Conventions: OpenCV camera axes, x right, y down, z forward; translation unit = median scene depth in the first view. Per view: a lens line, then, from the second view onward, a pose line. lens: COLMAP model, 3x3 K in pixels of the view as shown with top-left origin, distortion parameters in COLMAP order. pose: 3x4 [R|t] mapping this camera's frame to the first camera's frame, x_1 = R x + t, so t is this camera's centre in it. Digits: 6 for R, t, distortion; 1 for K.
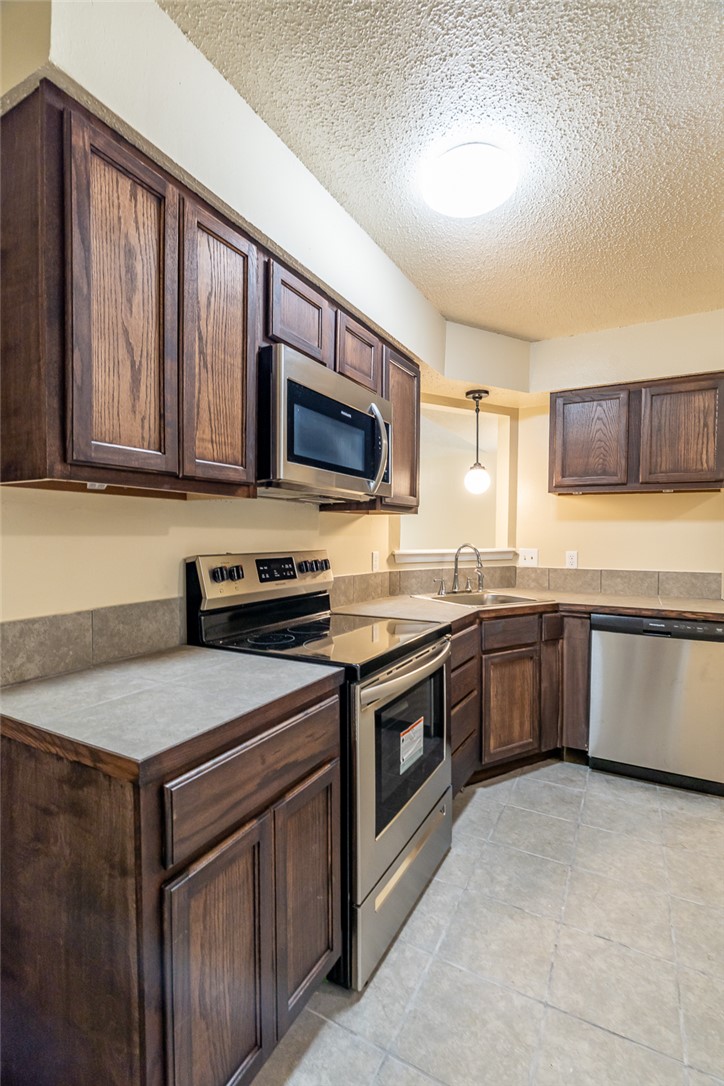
lens RADIAL K [[480.8, 0, 360.3], [0, 480.8, 542.2], [0, 0, 1]] dist [-0.008399, 0.000635]
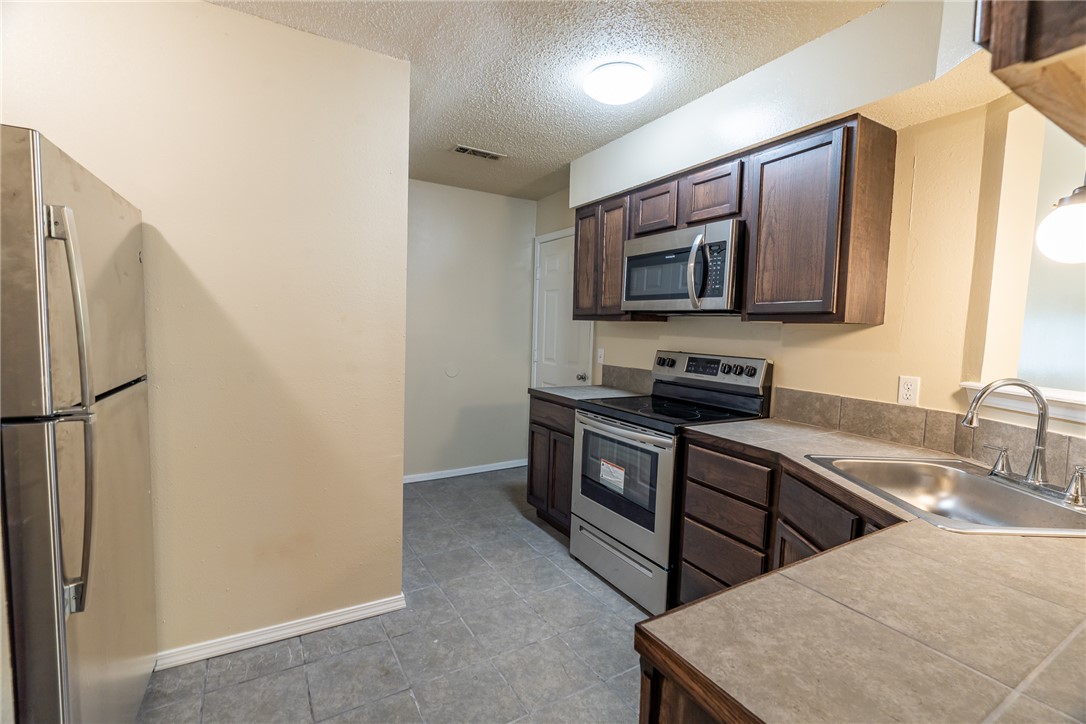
lens RADIAL K [[480.8, 0, 545.0], [0, 480.8, 366.7], [0, 0, 1]] dist [-0.008399, 0.000635]
pose [[-0.487961, 0.036518, -0.872101, 0.918874], [-0.058960, 0.995464, 0.074673, -0.014324], [0.870872, 0.087856, -0.483594, 0.912549]]
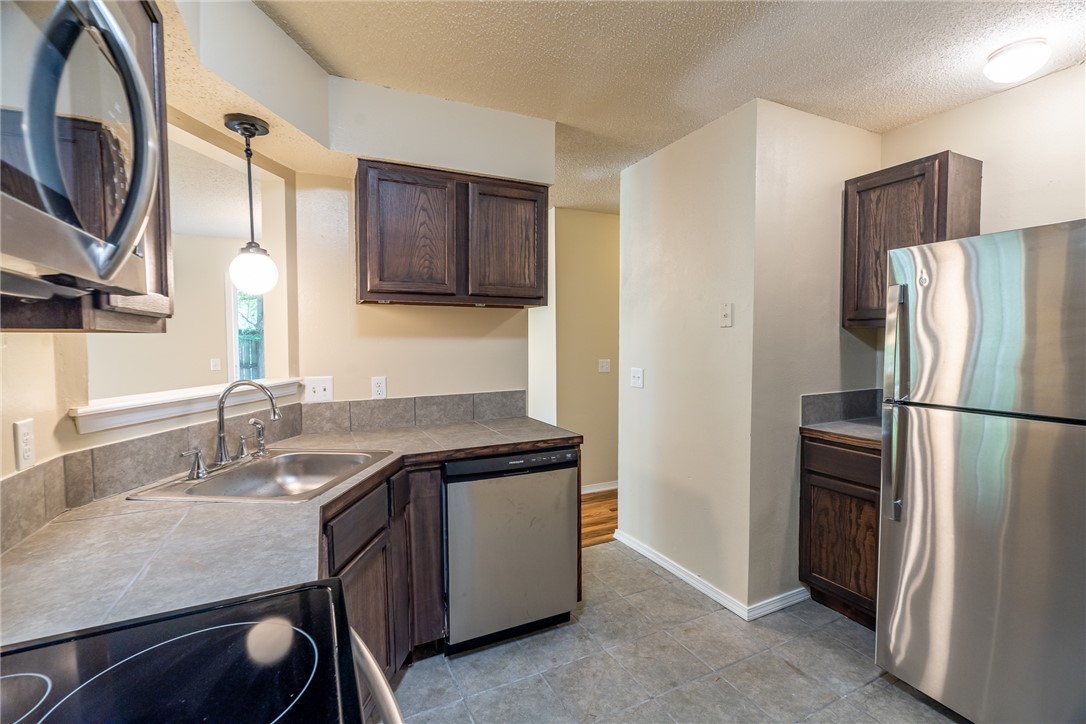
lens RADIAL K [[480.8, 0, 542.0], [0, 480.8, 359.9], [0, 0, 1]] dist [-0.008399, 0.000635]
pose [[0.575404, -0.047034, 0.816516, -0.046428], [0.025881, 0.998892, 0.039301, -0.038480], [-0.817460, -0.001482, 0.575984, 0.410612]]
